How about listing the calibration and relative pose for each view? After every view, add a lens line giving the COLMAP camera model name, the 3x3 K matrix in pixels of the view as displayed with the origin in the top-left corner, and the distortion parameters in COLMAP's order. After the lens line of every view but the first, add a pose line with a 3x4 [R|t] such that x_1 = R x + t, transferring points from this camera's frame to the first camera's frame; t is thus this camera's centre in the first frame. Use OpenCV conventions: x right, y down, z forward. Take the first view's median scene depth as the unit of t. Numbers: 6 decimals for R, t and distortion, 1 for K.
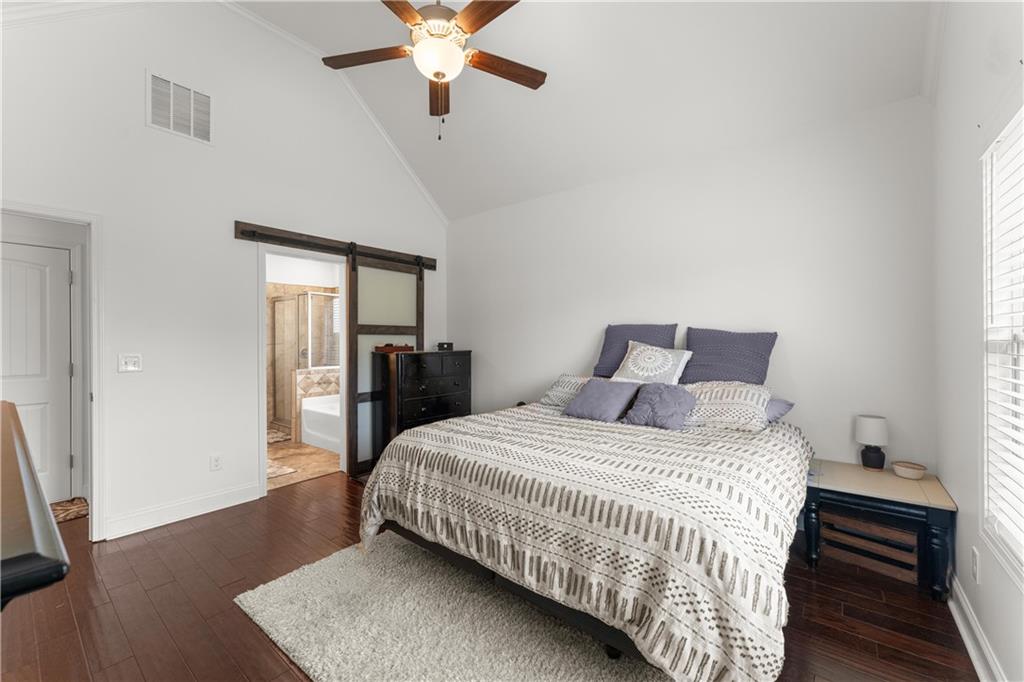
lens RADIAL K [[402.5, 0, 517.3], [0, 402.5, 338.5], [0, 0, 1]] dist [-0.015404, -0.000133]
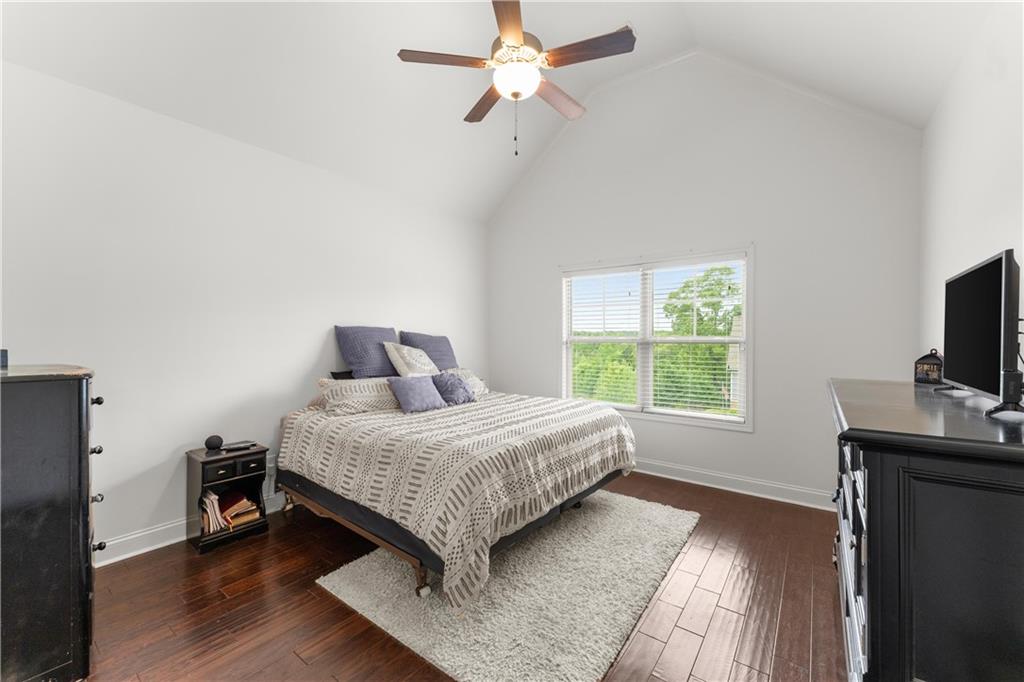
lens RADIAL K [[402.5, 0, 513.1], [0, 402.5, 340.6], [0, 0, 1]] dist [-0.015404, -0.000133]
pose [[-0.015207, 0.001510, 0.999883, -0.535669], [-0.000714, 0.999999, -0.001521, 0.002782], [-0.999884, -0.000737, -0.015206, 0.433670]]
